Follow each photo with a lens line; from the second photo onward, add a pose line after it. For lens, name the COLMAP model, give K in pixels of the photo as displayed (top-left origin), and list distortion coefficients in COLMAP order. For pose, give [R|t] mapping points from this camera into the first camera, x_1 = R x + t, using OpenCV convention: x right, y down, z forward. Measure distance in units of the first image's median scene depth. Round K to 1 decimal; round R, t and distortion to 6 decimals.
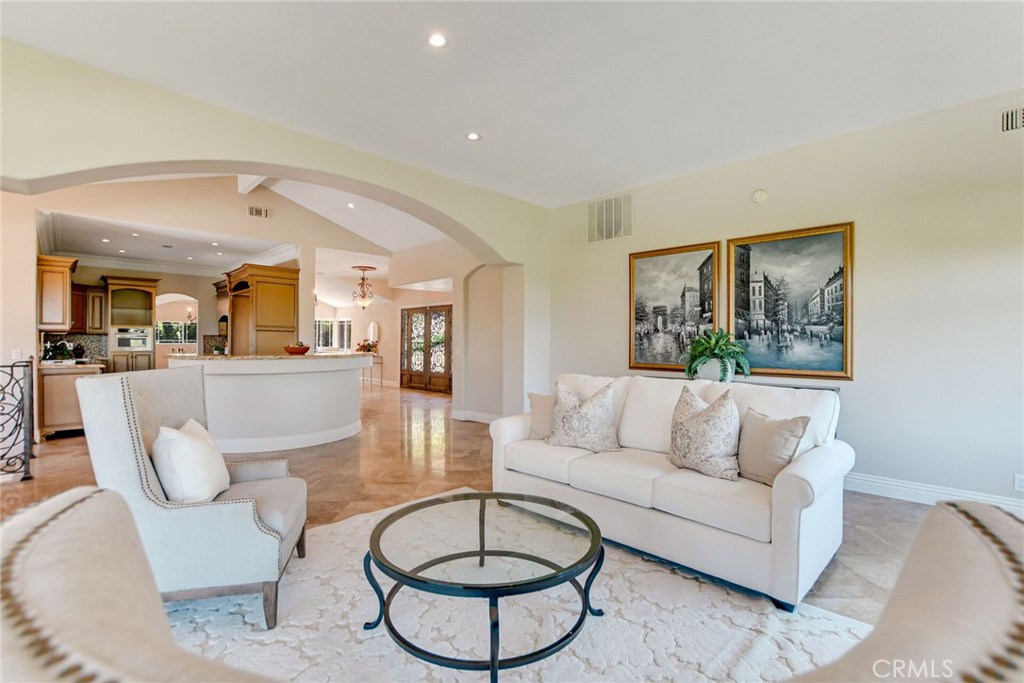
lens RADIAL K [[455.0, 0, 507.1], [0, 455.0, 343.8], [0, 0, 1]] dist [-0.017898, 0.000910]
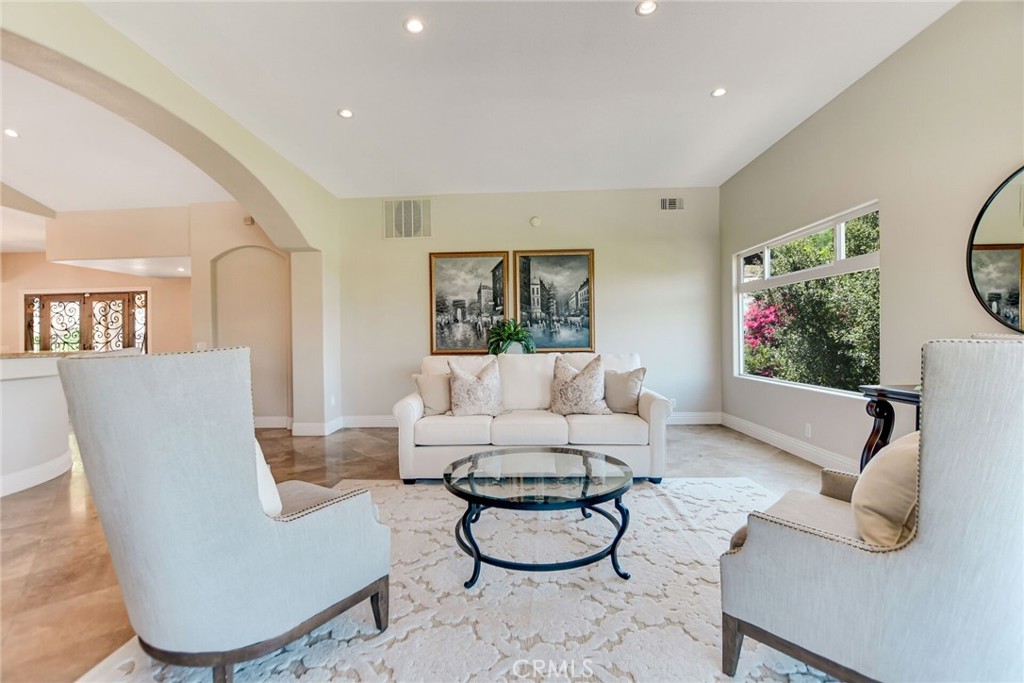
lens RADIAL K [[455.0, 0, 482.3], [0, 455.0, 343.2], [0, 0, 1]] dist [-0.017898, 0.000910]
pose [[0.746701, -0.018759, 0.664895, -0.439368], [0.021935, 0.999753, 0.003573, 0.028126], [-0.664798, 0.011917, 0.746928, 0.084108]]
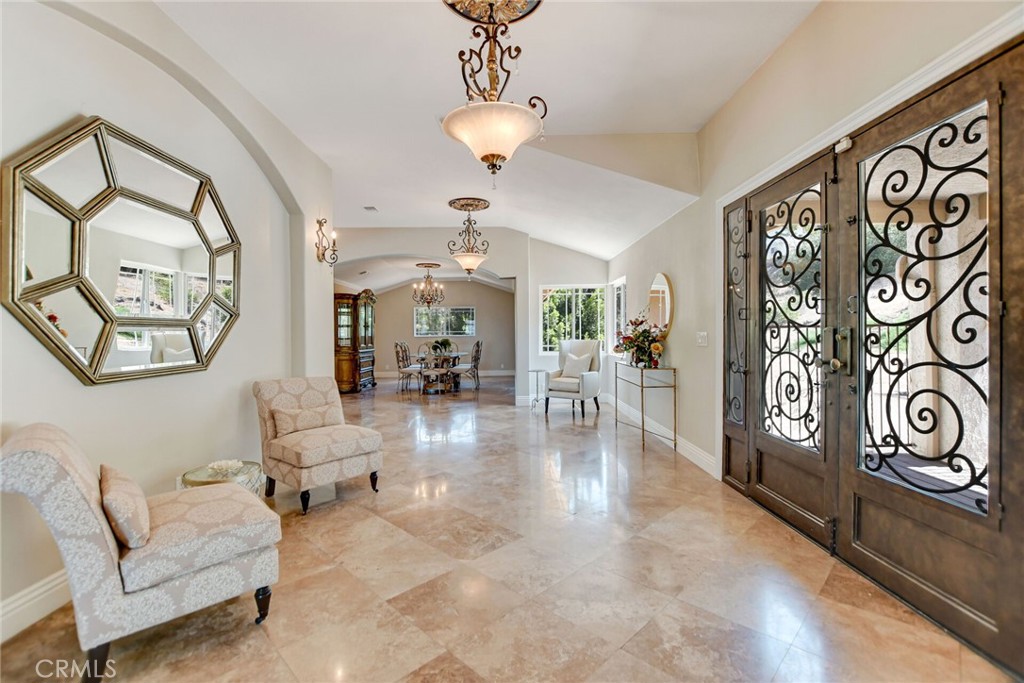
lens RADIAL K [[455.0, 0, 509.9], [0, 455.0, 333.1], [0, 0, 1]] dist [-0.017898, 0.000910]
pose [[0.717690, -0.010779, -0.696280, -0.347149], [0.007478, 0.999942, -0.007773, 0.009751], [0.696323, 0.000372, 0.717729, 1.841955]]
